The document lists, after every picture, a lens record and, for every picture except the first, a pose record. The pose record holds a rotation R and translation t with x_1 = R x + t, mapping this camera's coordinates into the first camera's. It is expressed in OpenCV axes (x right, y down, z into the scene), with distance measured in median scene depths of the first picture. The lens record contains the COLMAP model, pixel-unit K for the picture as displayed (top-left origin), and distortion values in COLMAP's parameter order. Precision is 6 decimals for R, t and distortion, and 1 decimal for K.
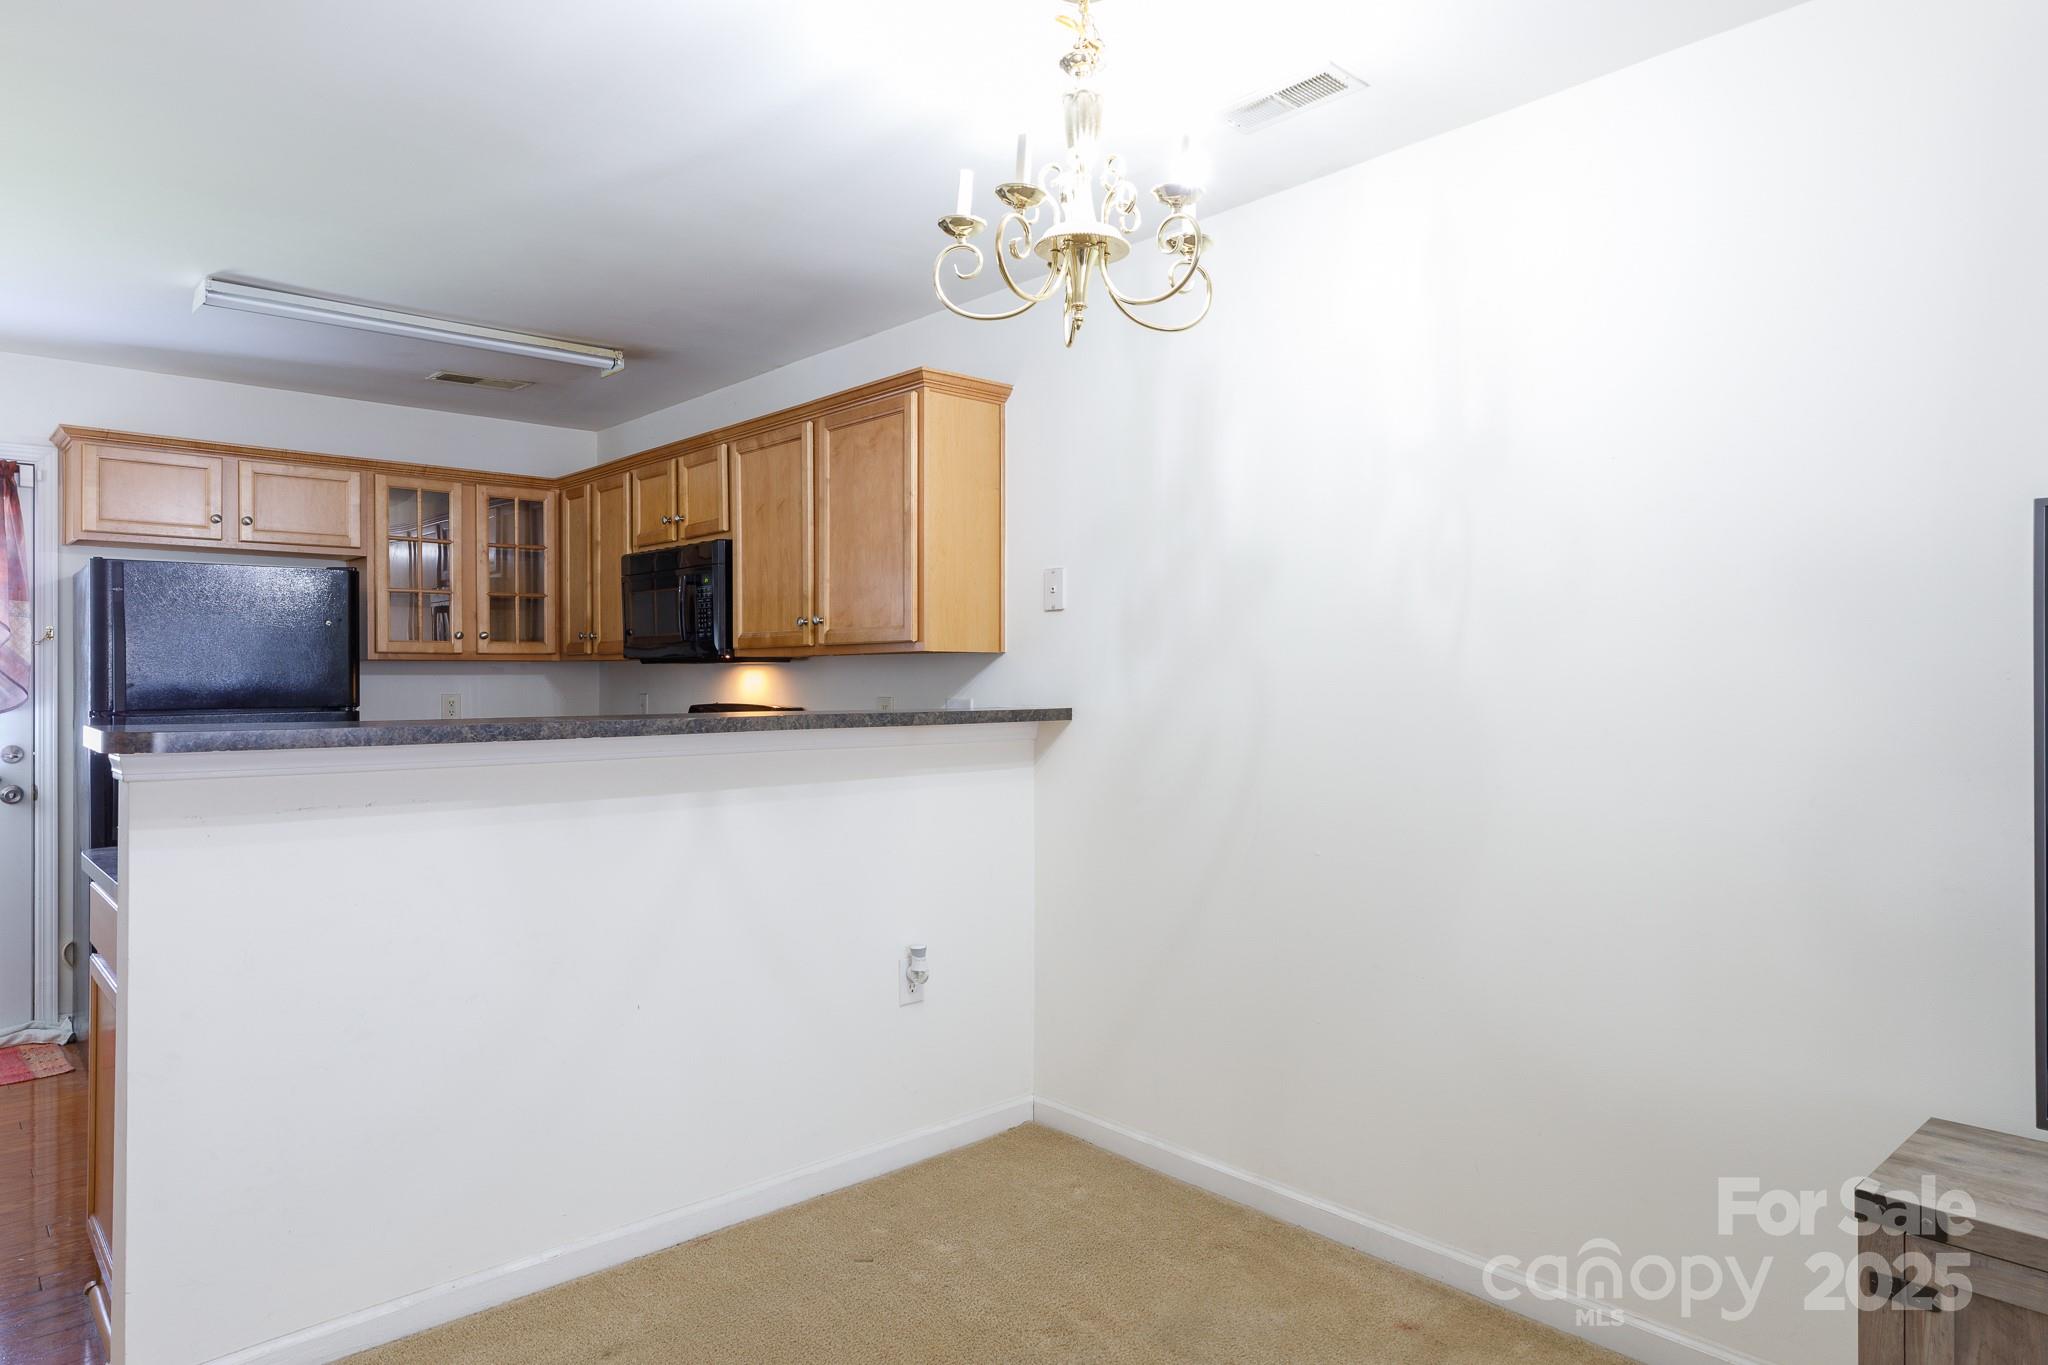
lens RADIAL K [[1217.3, 0, 1018.2], [0, 1217.3, 675.3], [0, 0, 1]] dist [0.004331, 0.002631]
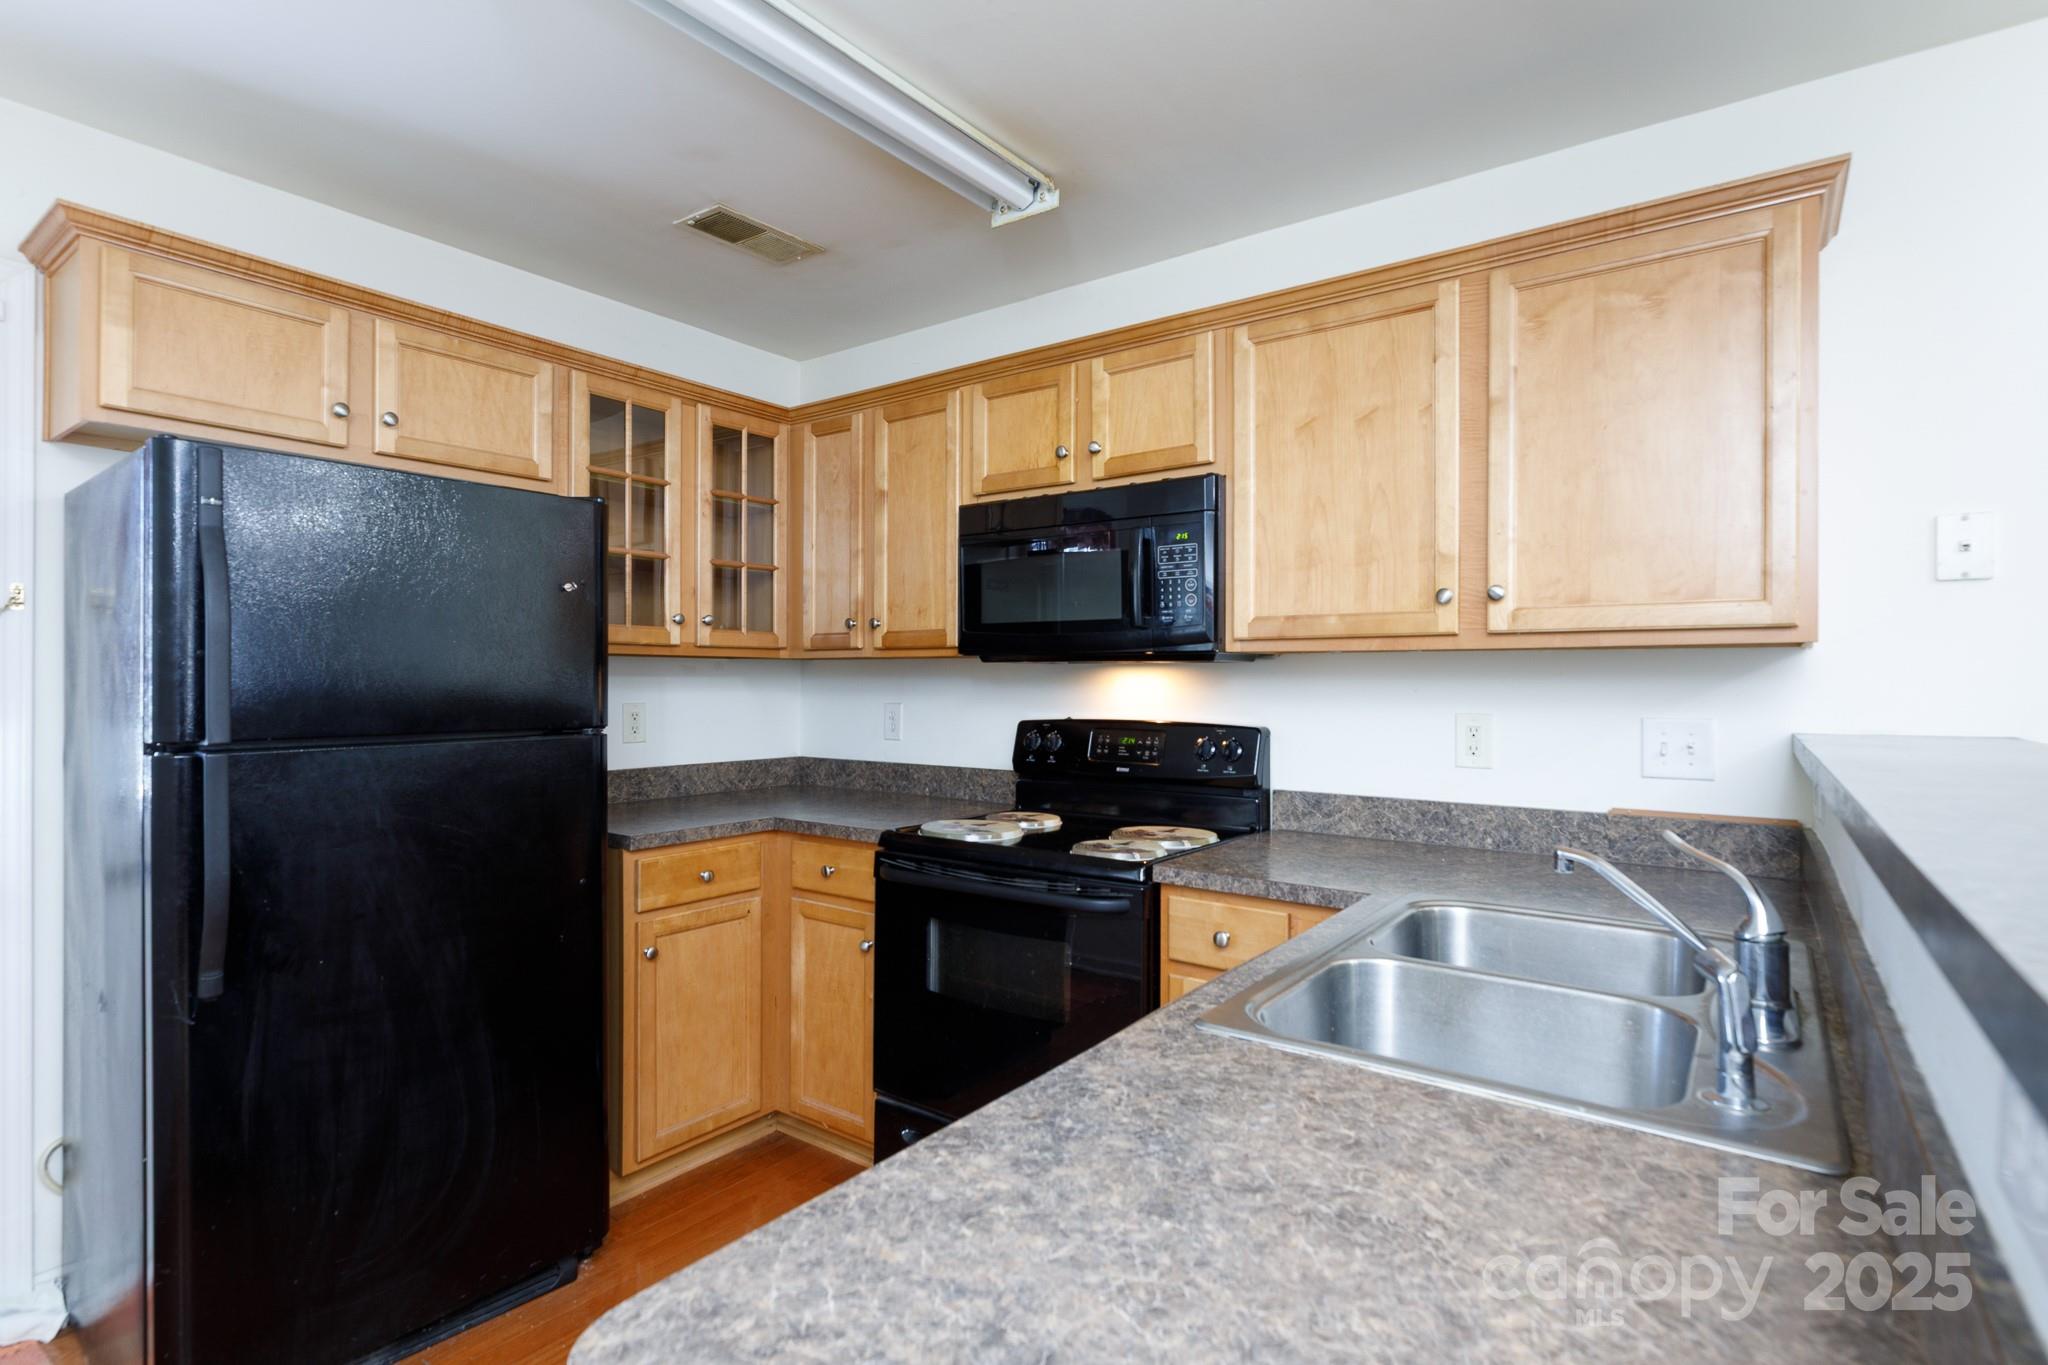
lens RADIAL K [[986.4, 0, 1022.3], [0, 986.4, 680.9], [0, 0, 1]] dist [-0.002411, -0.001171]
pose [[0.981195, 0.003774, 0.192983, -0.435047], [-0.004411, 0.999986, 0.002872, -0.000219], [-0.192970, -0.003670, 0.981198, 0.479249]]
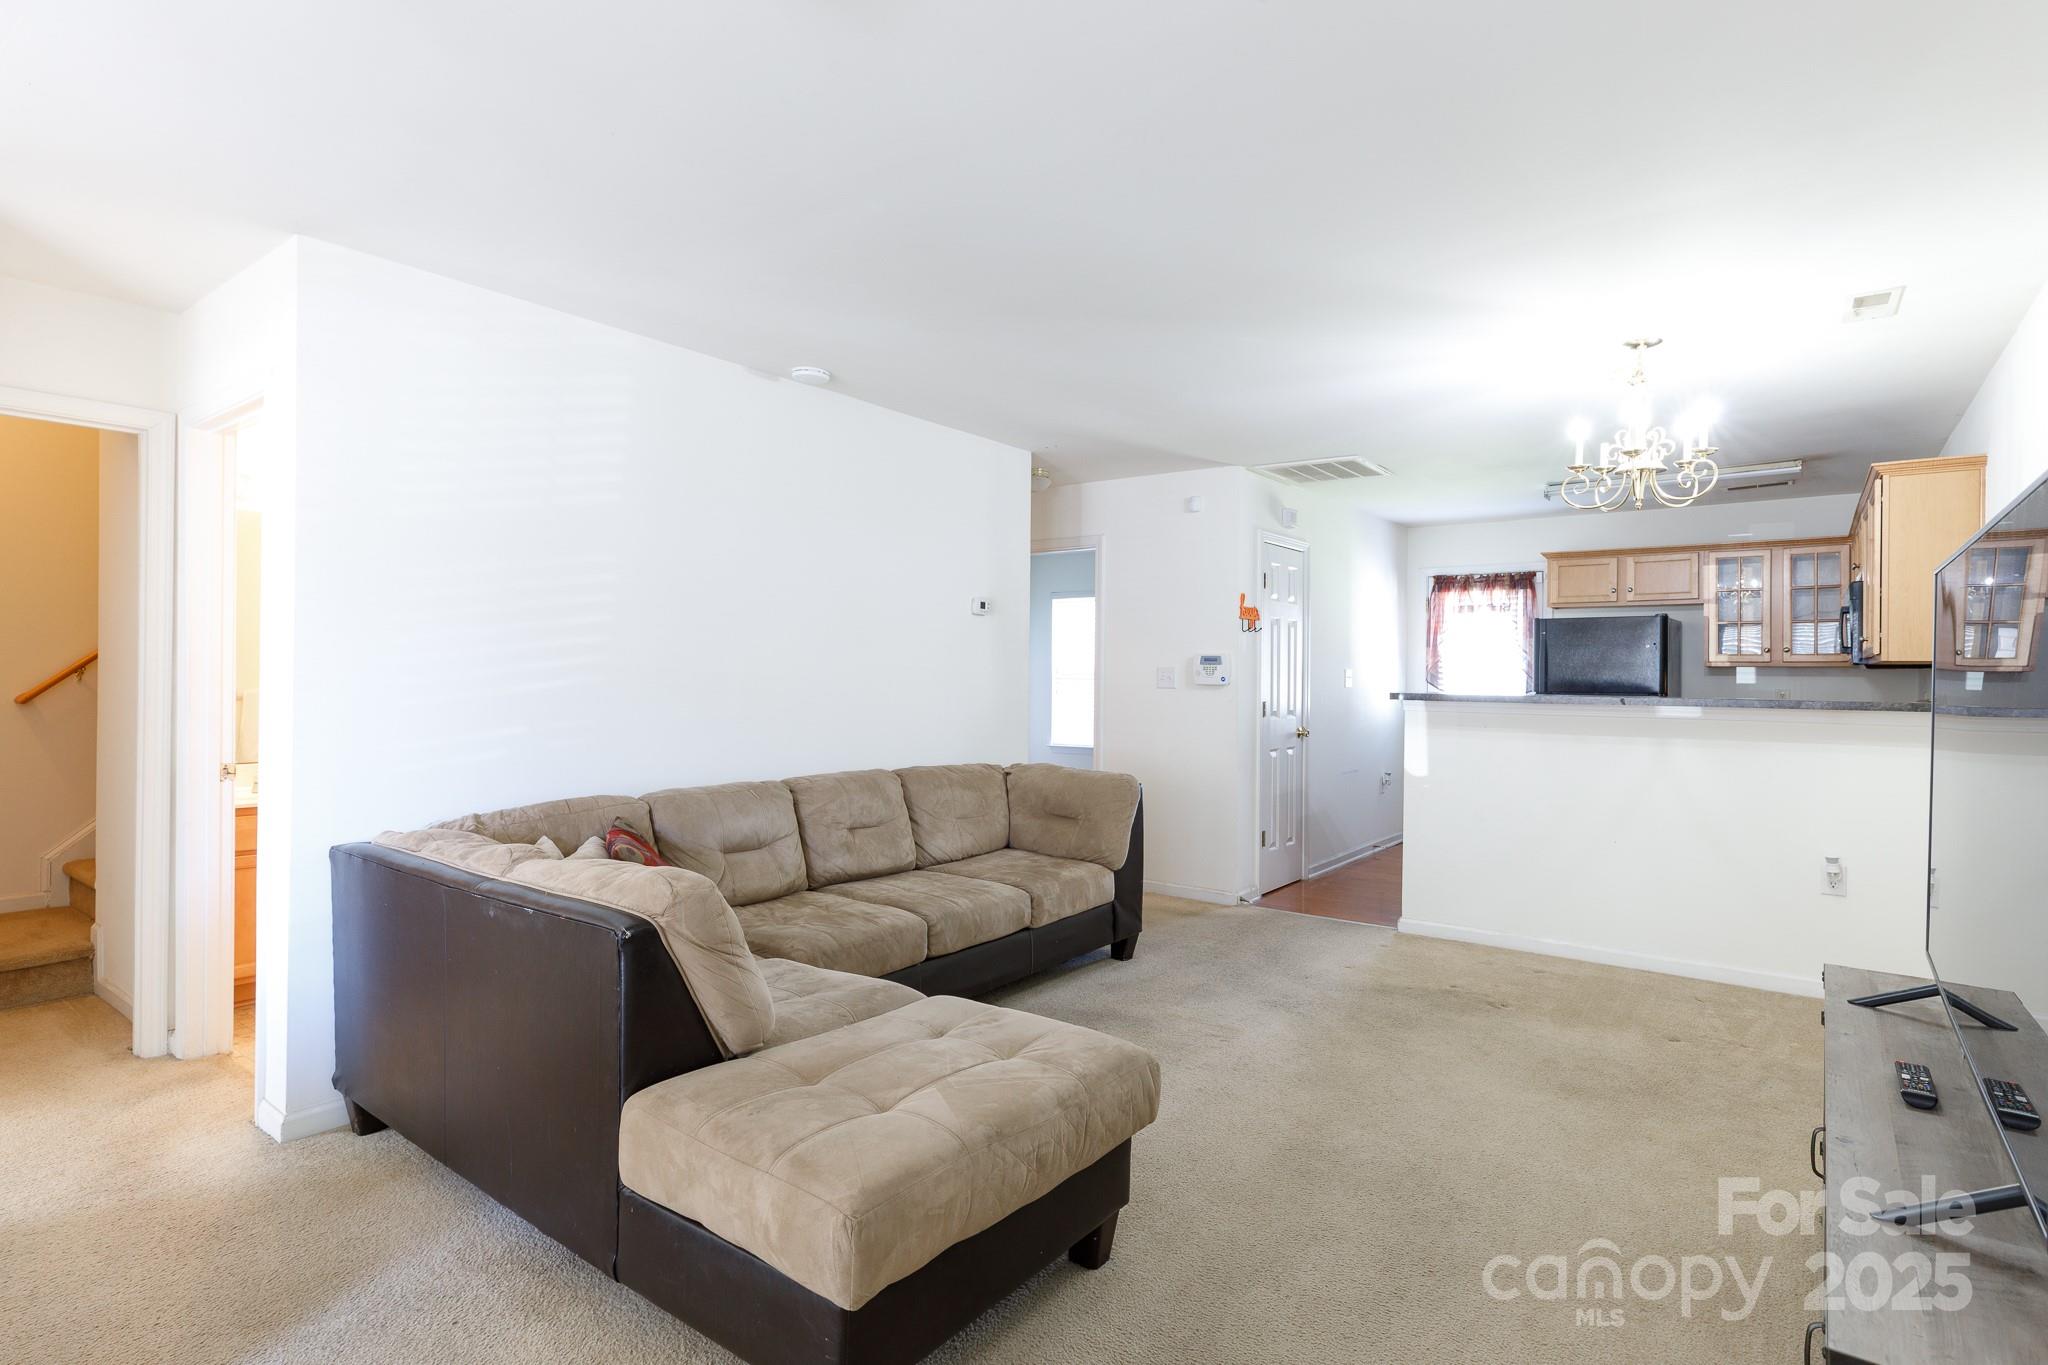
lens RADIAL K [[1034.7, 0, 1022.9], [0, 1034.7, 671.3], [0, 0, 1]] dist [0.001354, -0.000705]
pose [[0.183738, 0.002651, -0.982972, 0.736081], [-0.008690, 0.999962, 0.001073, -0.000278], [0.982937, 0.008345, 0.183754, -0.168282]]
